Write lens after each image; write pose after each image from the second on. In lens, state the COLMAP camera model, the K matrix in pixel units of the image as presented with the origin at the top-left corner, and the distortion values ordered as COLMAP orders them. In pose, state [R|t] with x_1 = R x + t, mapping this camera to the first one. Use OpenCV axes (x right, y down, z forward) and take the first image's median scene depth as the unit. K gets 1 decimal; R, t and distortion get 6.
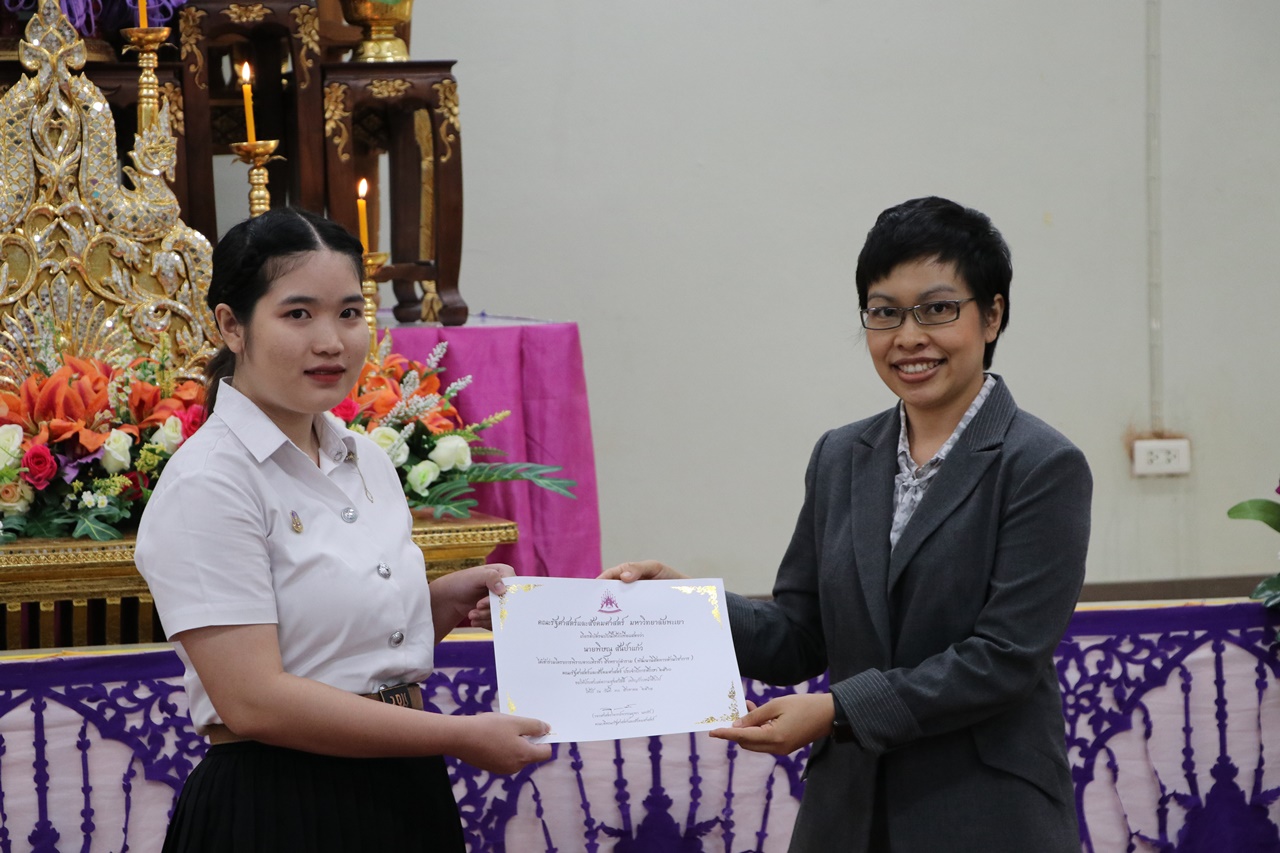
lens RADIAL K [[4321.7, 0, 653.1], [0, 4321.7, 432.7], [0, 0, 1]] dist [0.721547, 2.043689]
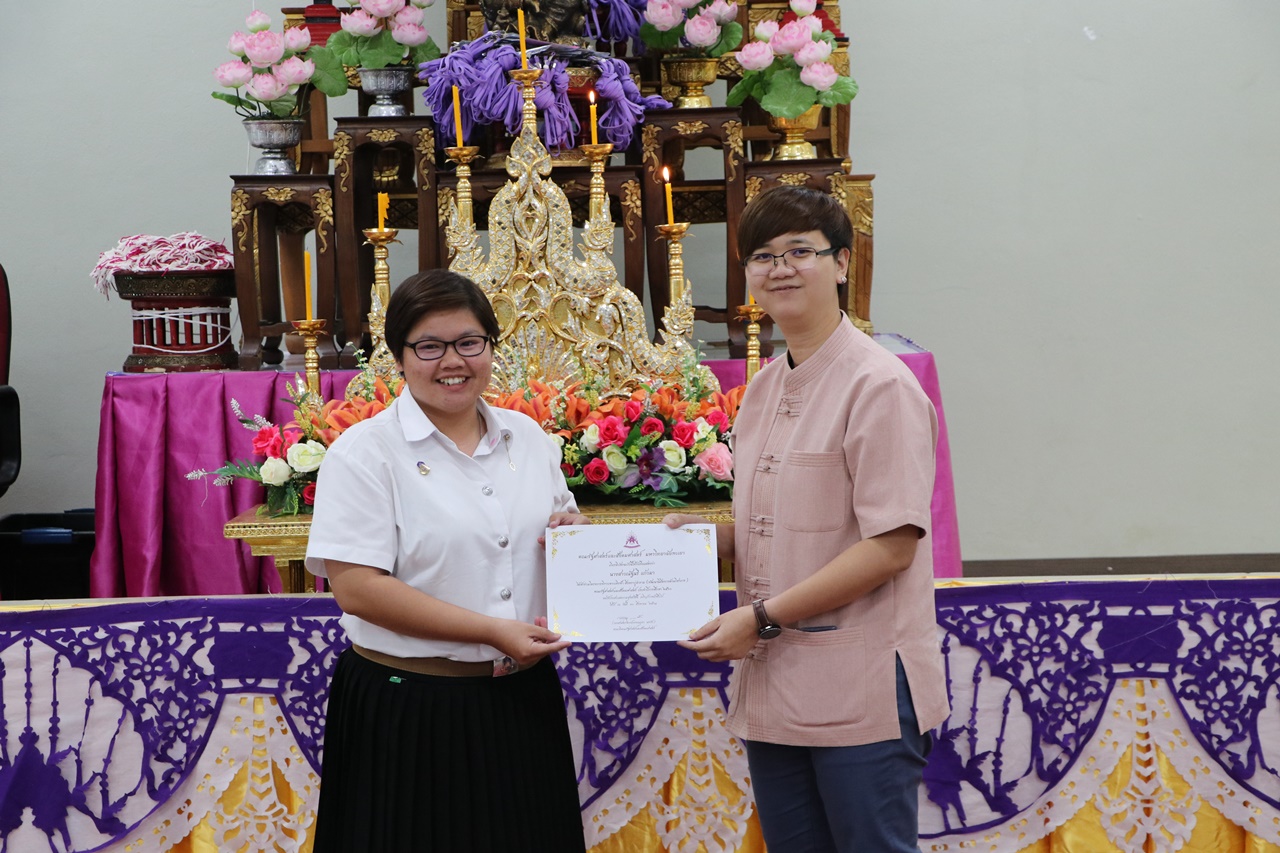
lens RADIAL K [[3628.9, 0, 662.0], [0, 3628.9, 448.8], [0, 0, 1]] dist [0.467735, 1.446973]
pose [[0.964634, 0.011755, -0.263332, 0.212407], [-0.006755, 0.999779, 0.019885, -0.018726], [0.263507, -0.017403, 0.964500, -0.112730]]
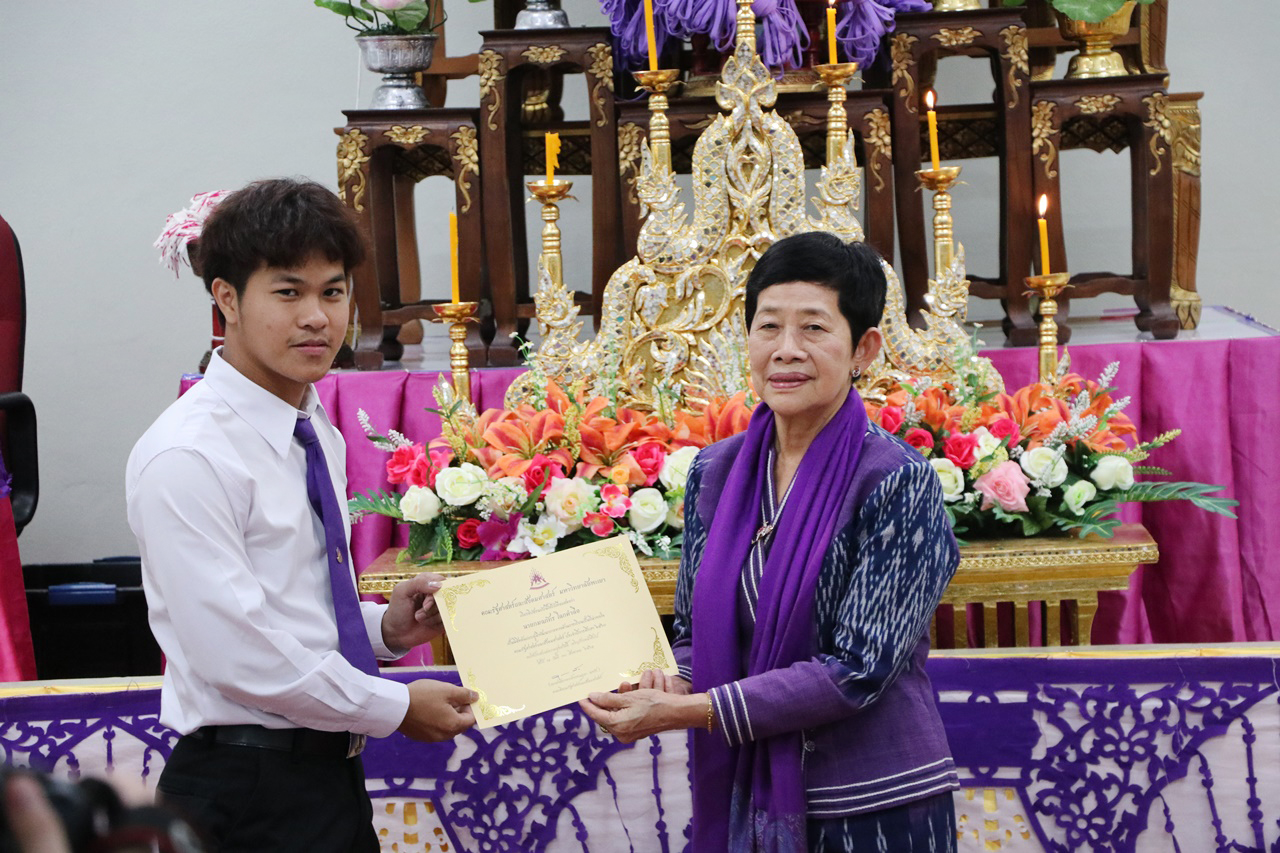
lens RADIAL K [[5519.2, 0, 654.4], [0, 5519.2, 447.1], [0, 0, 1]] dist [1.119868, 5.451115]
pose [[0.960240, 0.001524, -0.279173, 0.214208], [0.003681, 0.999829, 0.018119, -0.025285], [0.279153, -0.018426, 0.960070, -0.284727]]
